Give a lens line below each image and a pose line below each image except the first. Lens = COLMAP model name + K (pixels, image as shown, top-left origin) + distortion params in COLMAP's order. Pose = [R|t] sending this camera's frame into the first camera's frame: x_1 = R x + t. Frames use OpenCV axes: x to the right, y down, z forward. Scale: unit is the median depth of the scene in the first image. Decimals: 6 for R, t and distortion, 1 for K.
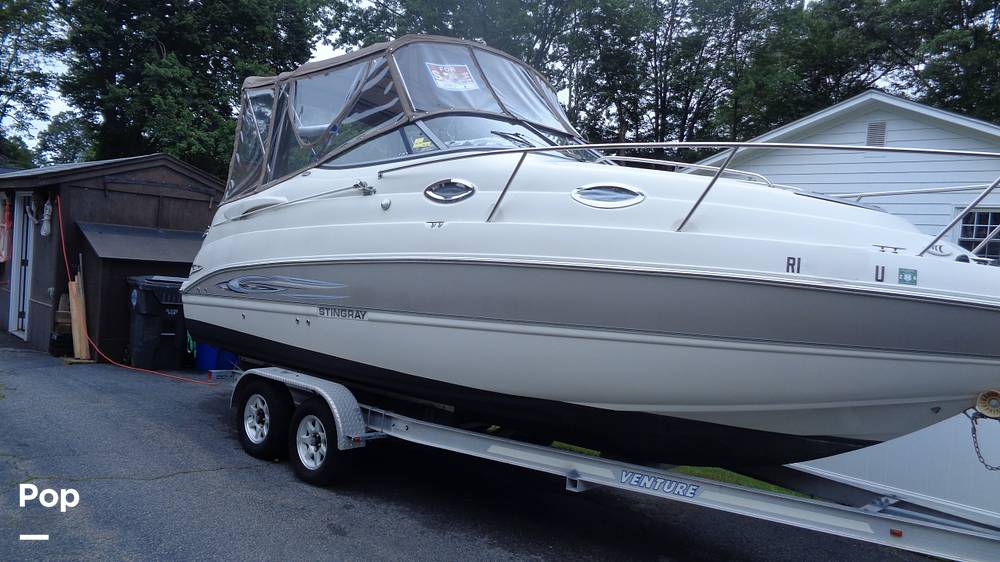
lens RADIAL K [[746.5, 0, 500.0], [0, 746.5, 281.0], [0, 0, 1]] dist [0.010266, -0.003095]
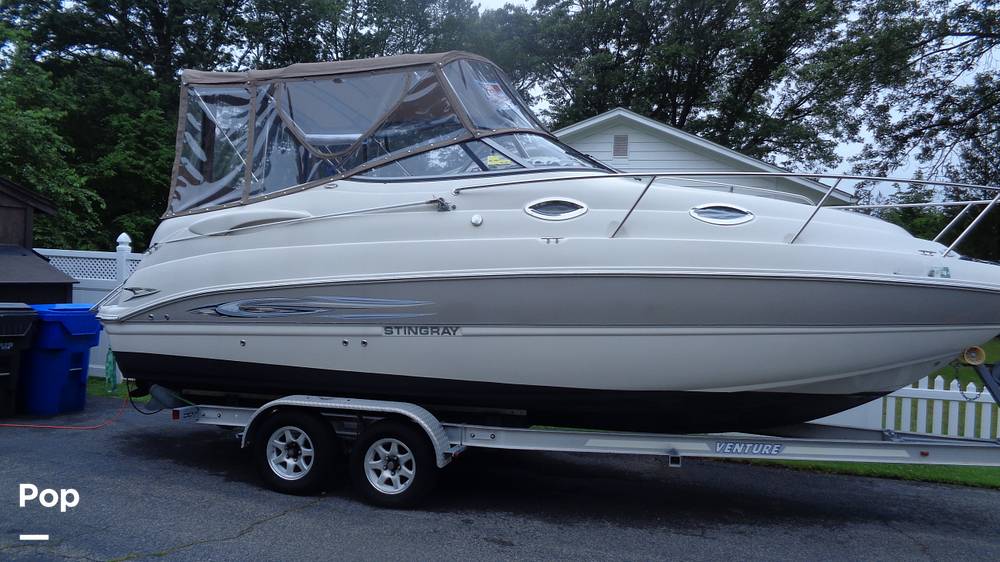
lens RADIAL K [[746.5, 0, 500.0], [0, 746.5, 281.0], [0, 0, 1]] dist [0.010266, -0.003095]
pose [[0.888986, -0.051434, 0.455037, -0.499772], [0.046033, 0.998676, 0.022950, -0.035651], [-0.455615, 0.000545, 0.890177, 0.066643]]
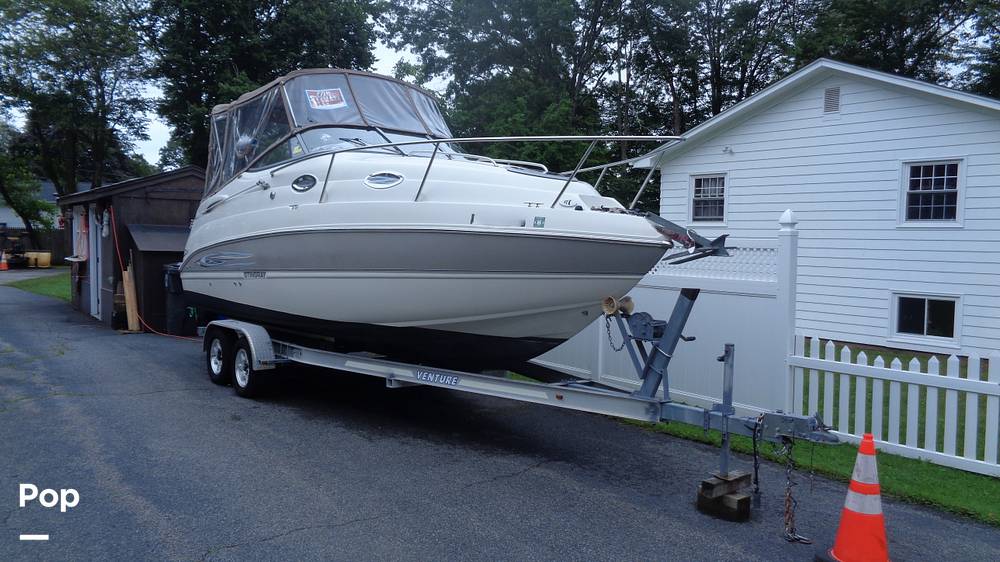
lens RADIAL K [[750.0, 0, 500.0], [0, 750.0, 281.0], [0, 0, 1]] dist [-0.000356, 0.002084]
pose [[0.988765, -0.049454, -0.141060, 0.392539], [0.052126, 0.998523, 0.015304, 0.050363], [0.140095, -0.022484, 0.989883, -0.294073]]
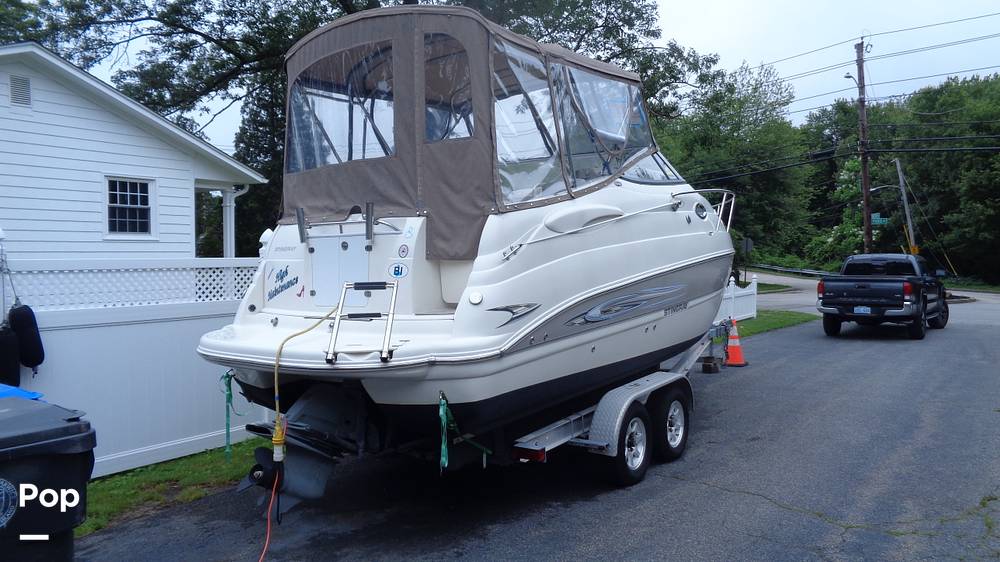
lens RADIAL K [[757.1, 0, 500.7], [0, 757.1, 290.1], [0, 0, 1]] dist [0.020040, -0.003215]
pose [[-0.153639, -0.128343, 0.979757, -1.211725], [0.026436, 0.990640, 0.133914, -0.142067], [-0.987773, 0.046475, -0.148808, 1.294600]]
